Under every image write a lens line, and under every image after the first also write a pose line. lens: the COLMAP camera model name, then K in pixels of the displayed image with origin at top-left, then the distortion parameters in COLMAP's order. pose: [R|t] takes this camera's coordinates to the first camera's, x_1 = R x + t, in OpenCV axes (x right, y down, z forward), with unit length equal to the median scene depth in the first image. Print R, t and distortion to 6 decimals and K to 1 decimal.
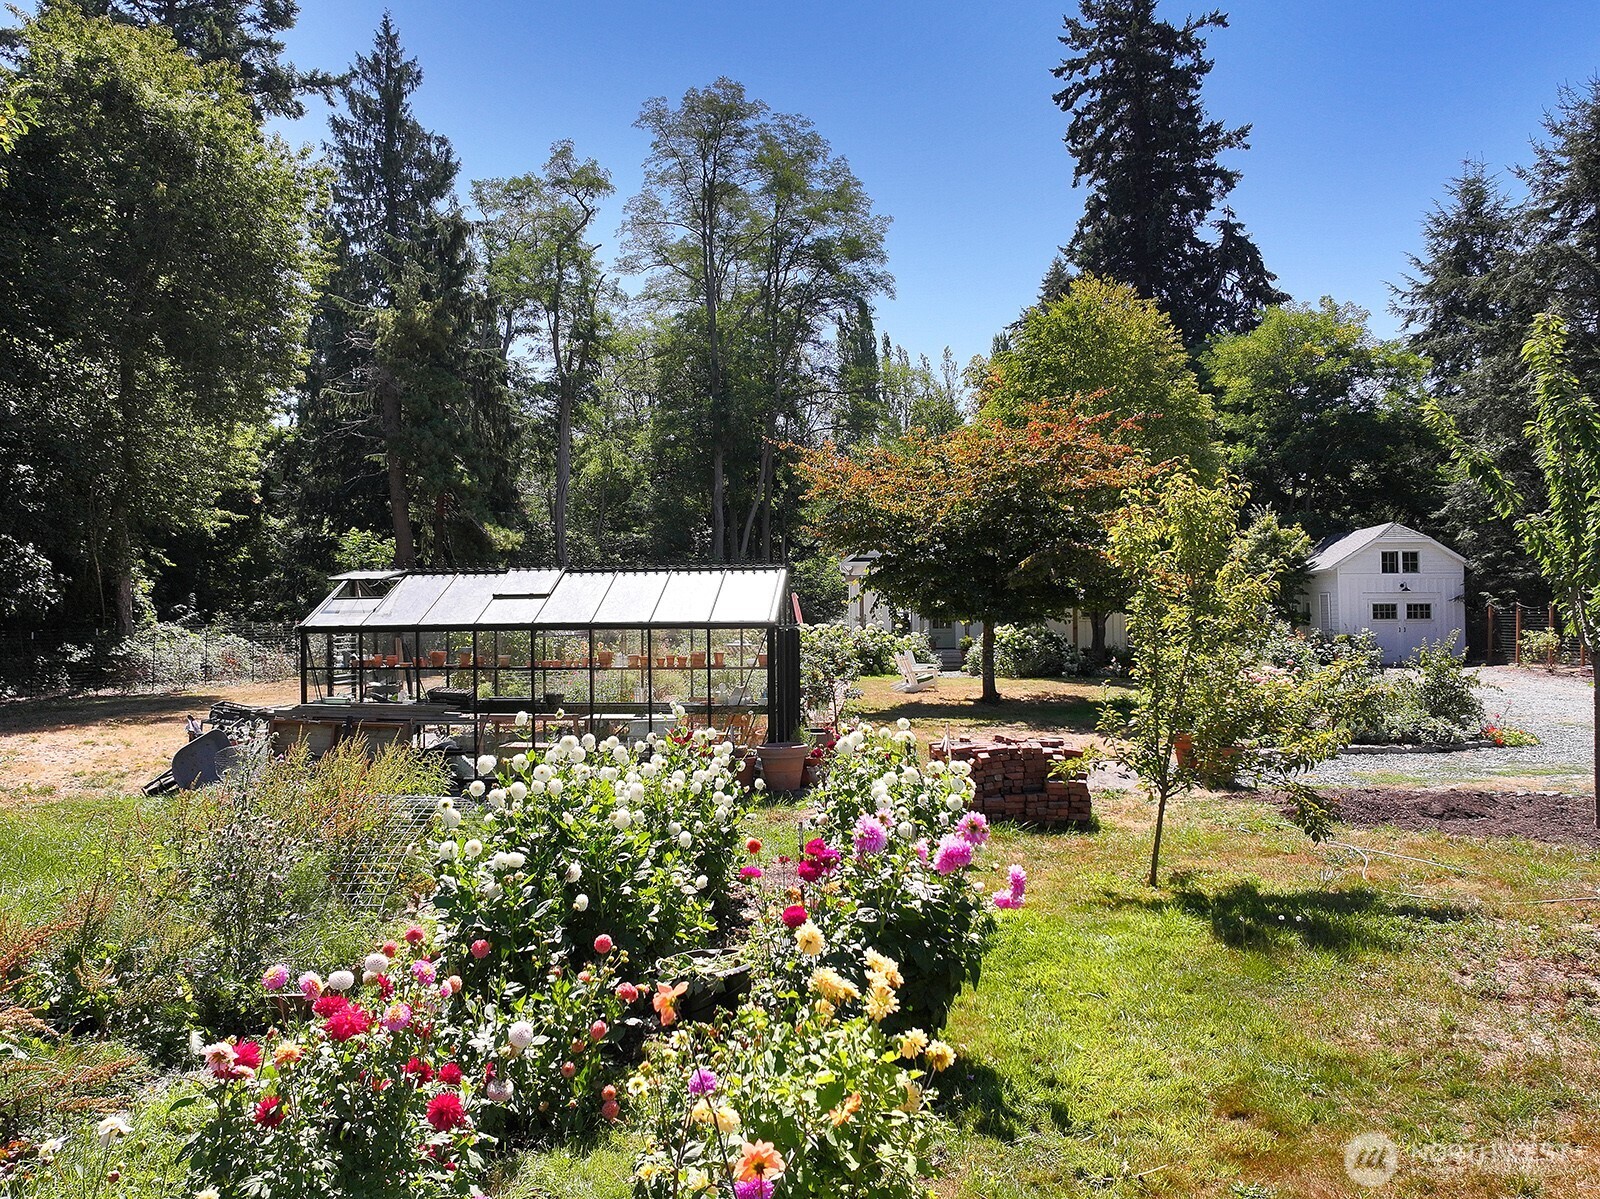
lens RADIAL K [[1281.8, 0, 809.0], [0, 1281.8, 593.5], [0, 0, 1]] dist [0.007795, -0.000779]
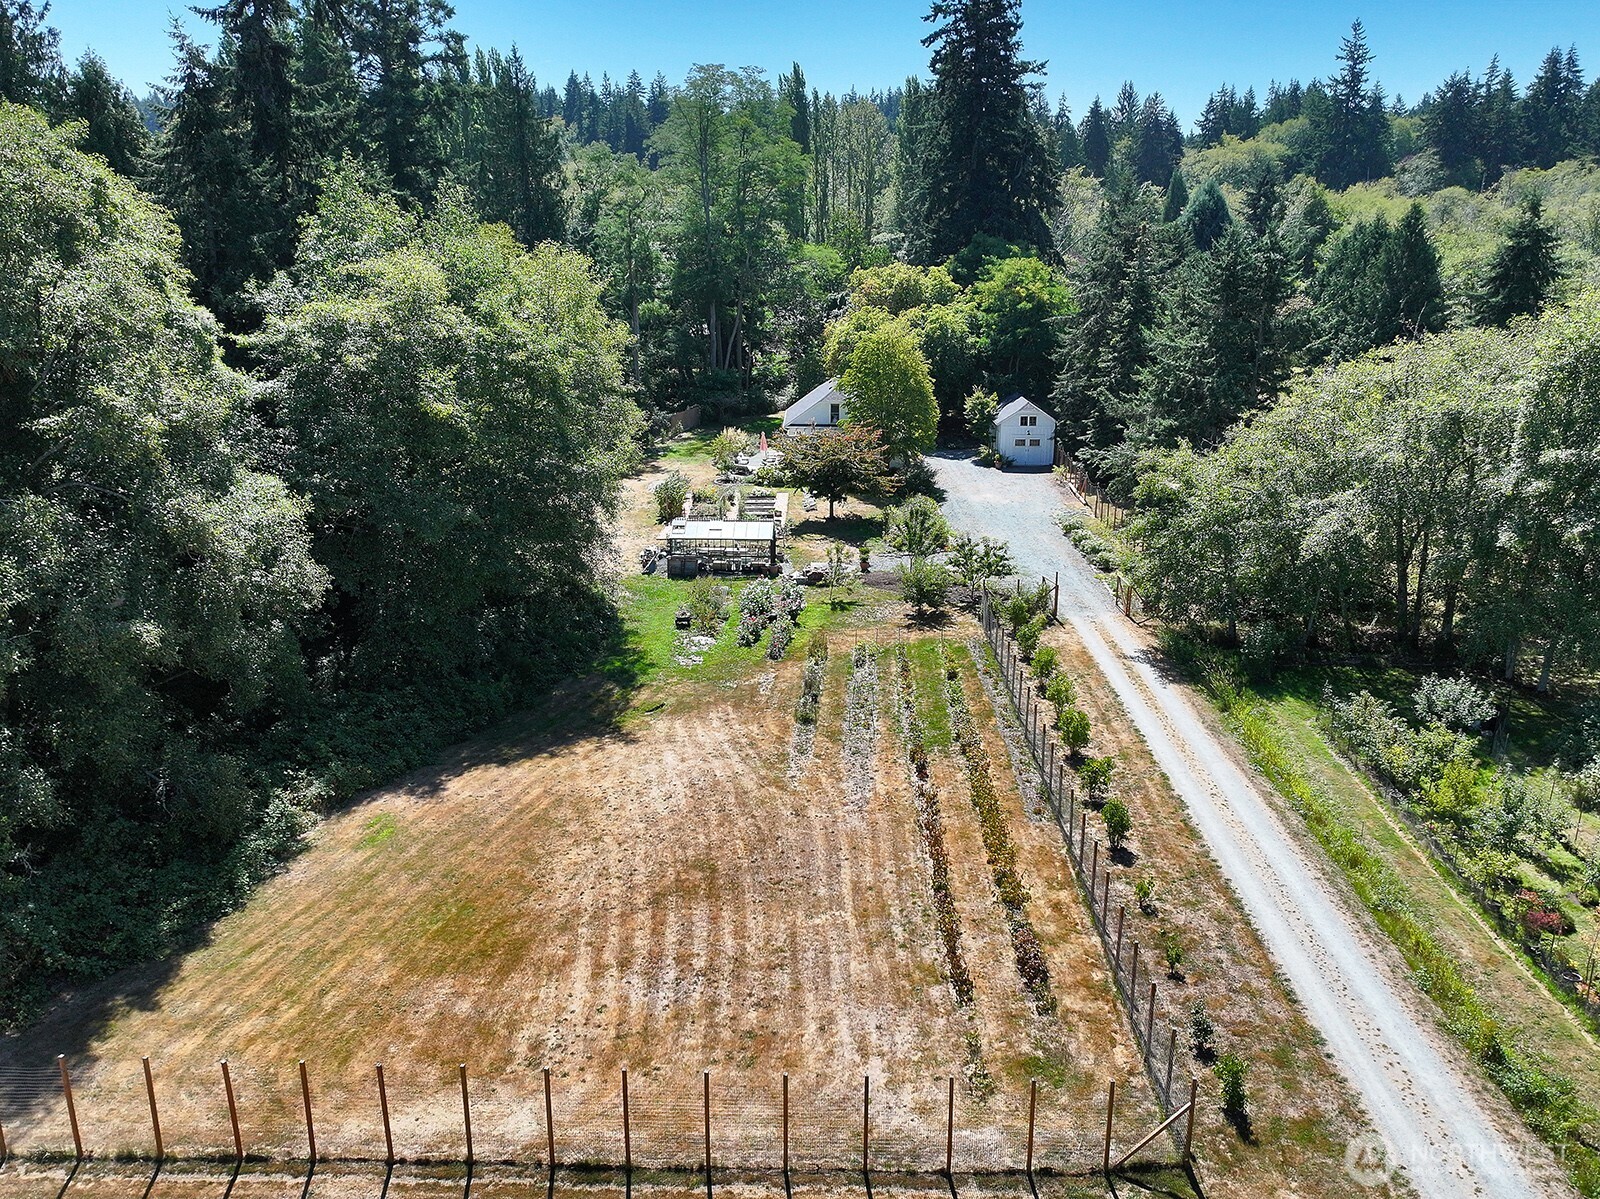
lens RADIAL K [[1281.8, 0, 809.0], [0, 1281.8, 593.5], [0, 0, 1]] dist [0.007795, -0.000779]
pose [[0.998742, -0.003653, 0.050014, -0.029711], [-0.012012, 0.950878, 0.309331, -0.292841], [-0.048687, -0.309543, 0.949638, -0.837466]]
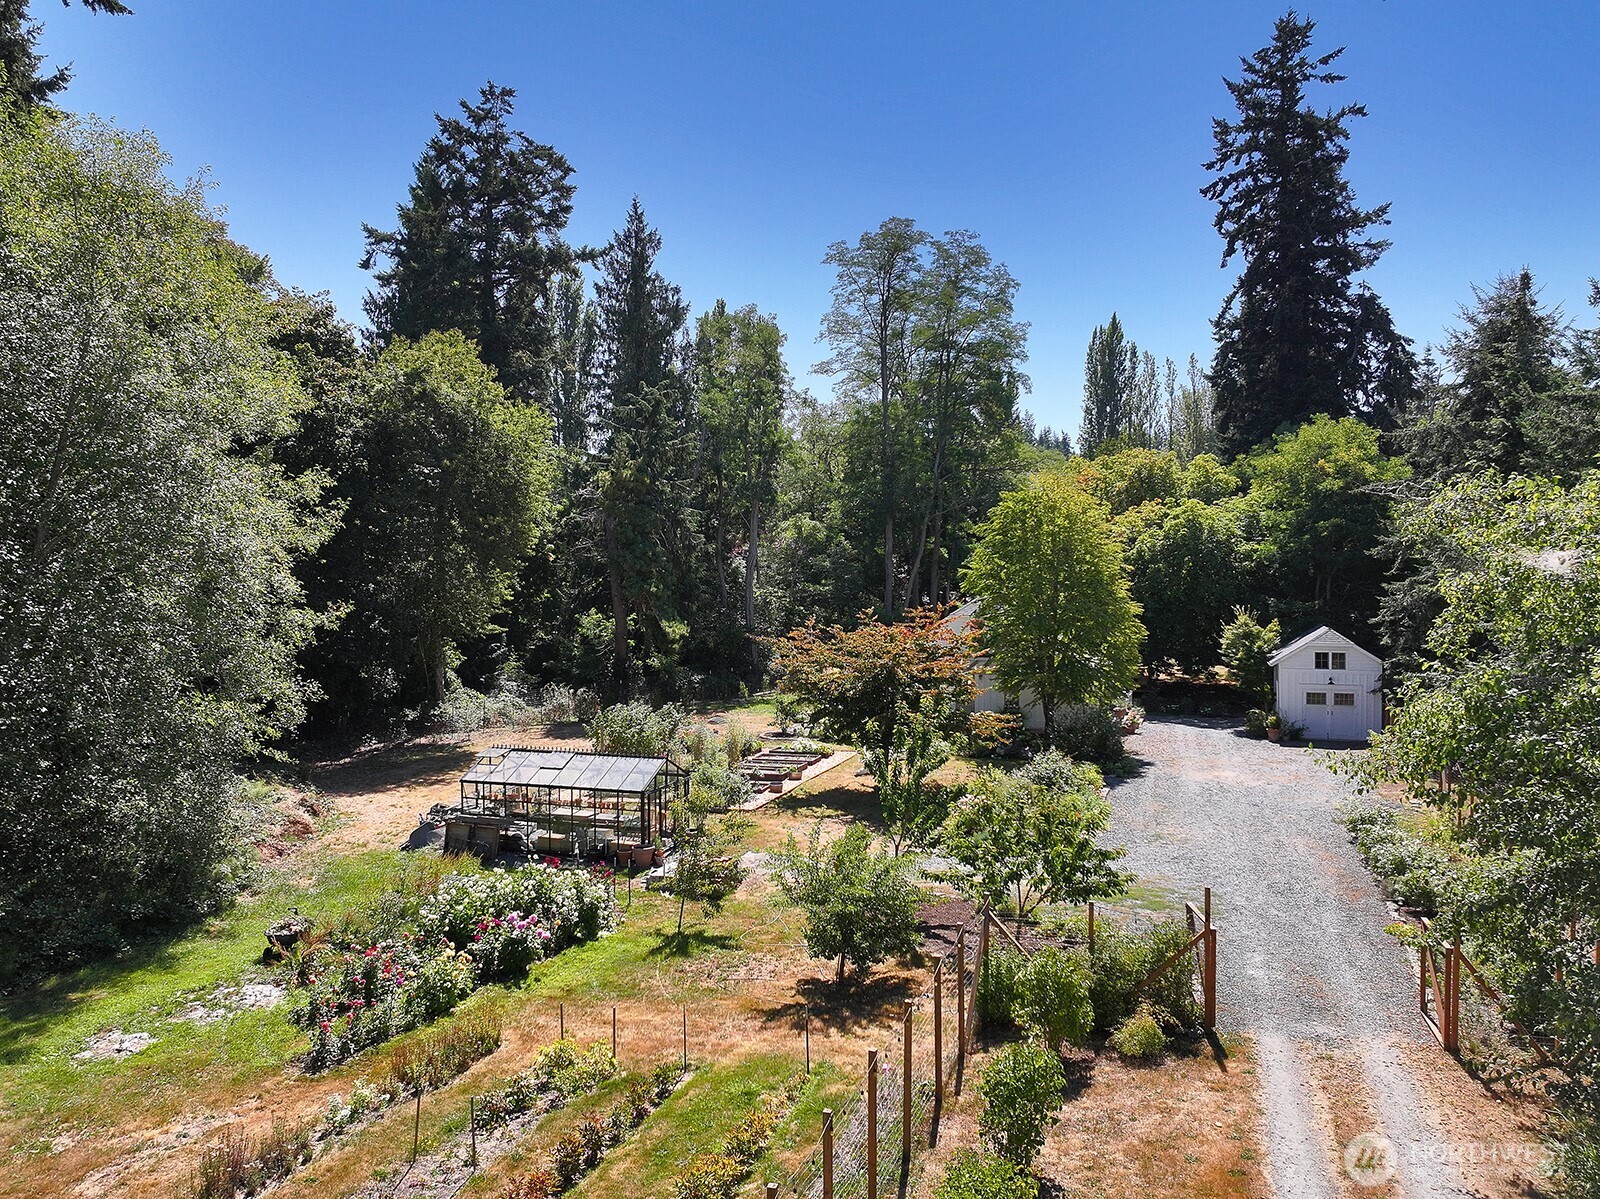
lens RADIAL K [[1281.8, 0, 809.0], [0, 1281.8, 593.5], [0, 0, 1]] dist [0.007795, -0.000779]
pose [[0.966431, 0.013610, -0.256567, 0.192051], [-0.002926, 0.999114, 0.041977, -0.097692], [0.256911, -0.039817, 0.965615, -0.255052]]
